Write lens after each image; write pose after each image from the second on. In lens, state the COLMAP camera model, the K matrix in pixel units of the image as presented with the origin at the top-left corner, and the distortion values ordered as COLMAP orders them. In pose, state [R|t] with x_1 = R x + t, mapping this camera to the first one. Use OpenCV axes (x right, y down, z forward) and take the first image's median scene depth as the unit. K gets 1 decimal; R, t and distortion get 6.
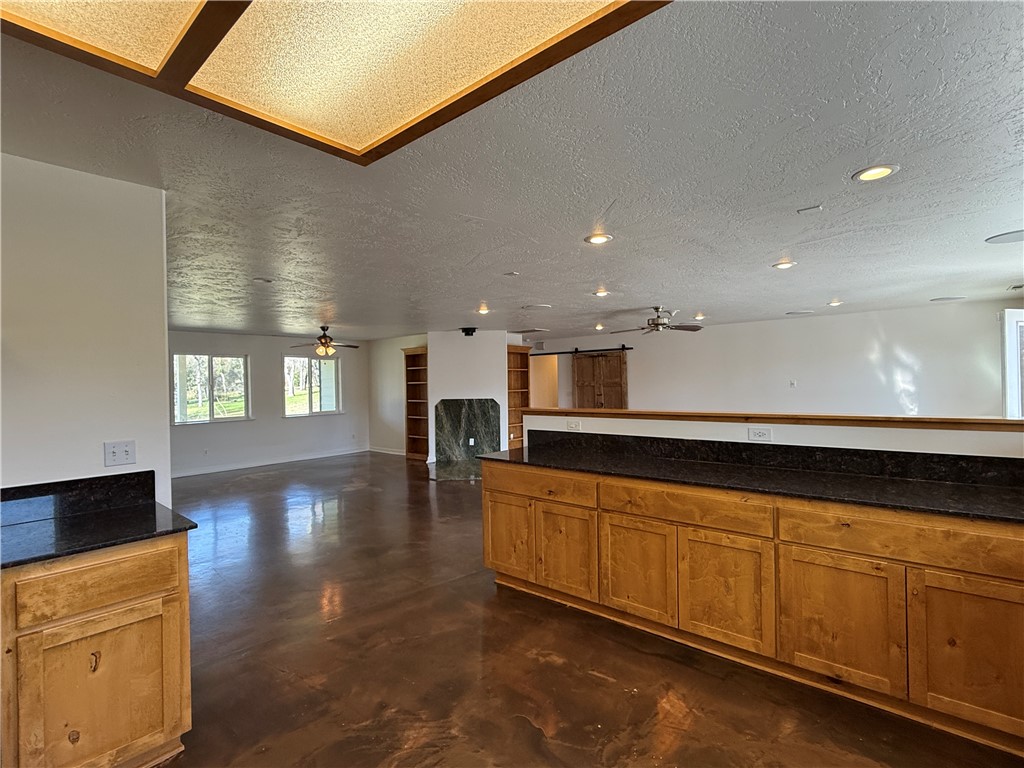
lens RADIAL K [[488.0, 0, 512.6], [0, 488.0, 385.2], [0, 0, 1]] dist [-0.000784, 0.000332]
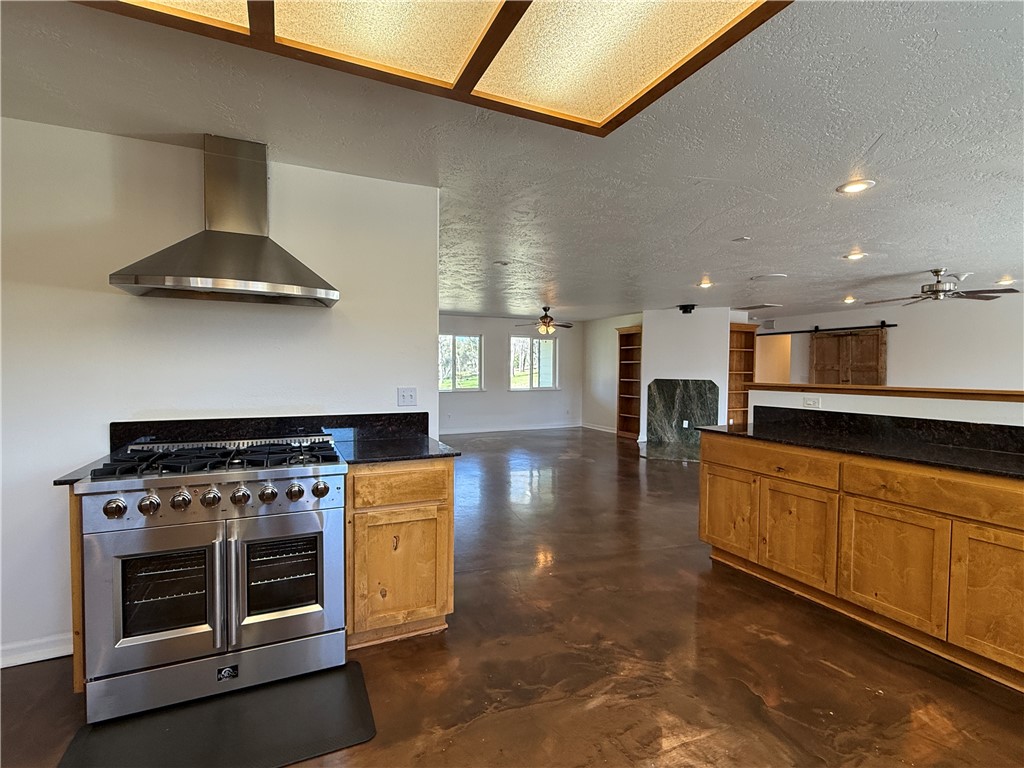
lens RADIAL K [[488.0, 0, 512.6], [0, 488.0, 385.2], [0, 0, 1]] dist [-0.000784, 0.000332]
pose [[0.911756, 0.037789, -0.408991, -0.004367], [-0.025277, 0.999034, 0.035956, 0.014037], [0.409954, -0.022445, 0.911830, -0.018122]]
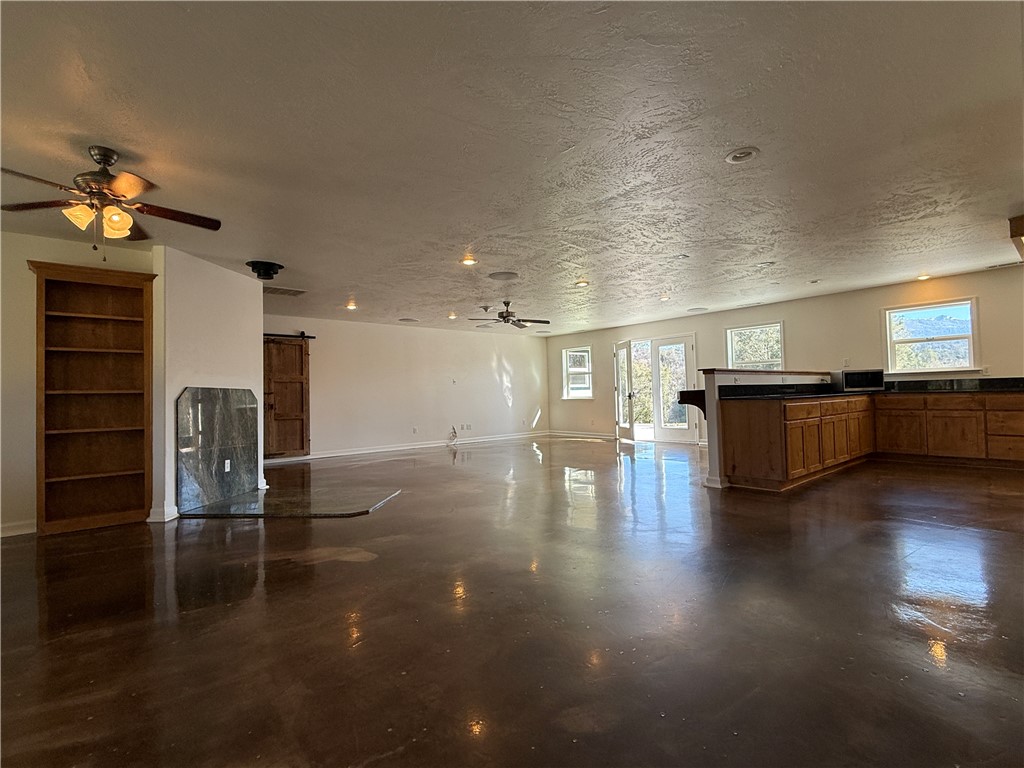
lens RADIAL K [[488.0, 0, 512.6], [0, 488.0, 385.2], [0, 0, 1]] dist [-0.000784, 0.000332]
pose [[0.164793, 0.037304, 0.985622, -0.609067], [0.028374, 0.998692, -0.042543, 0.060113], [-0.985920, 0.034977, 0.163519, 0.613749]]
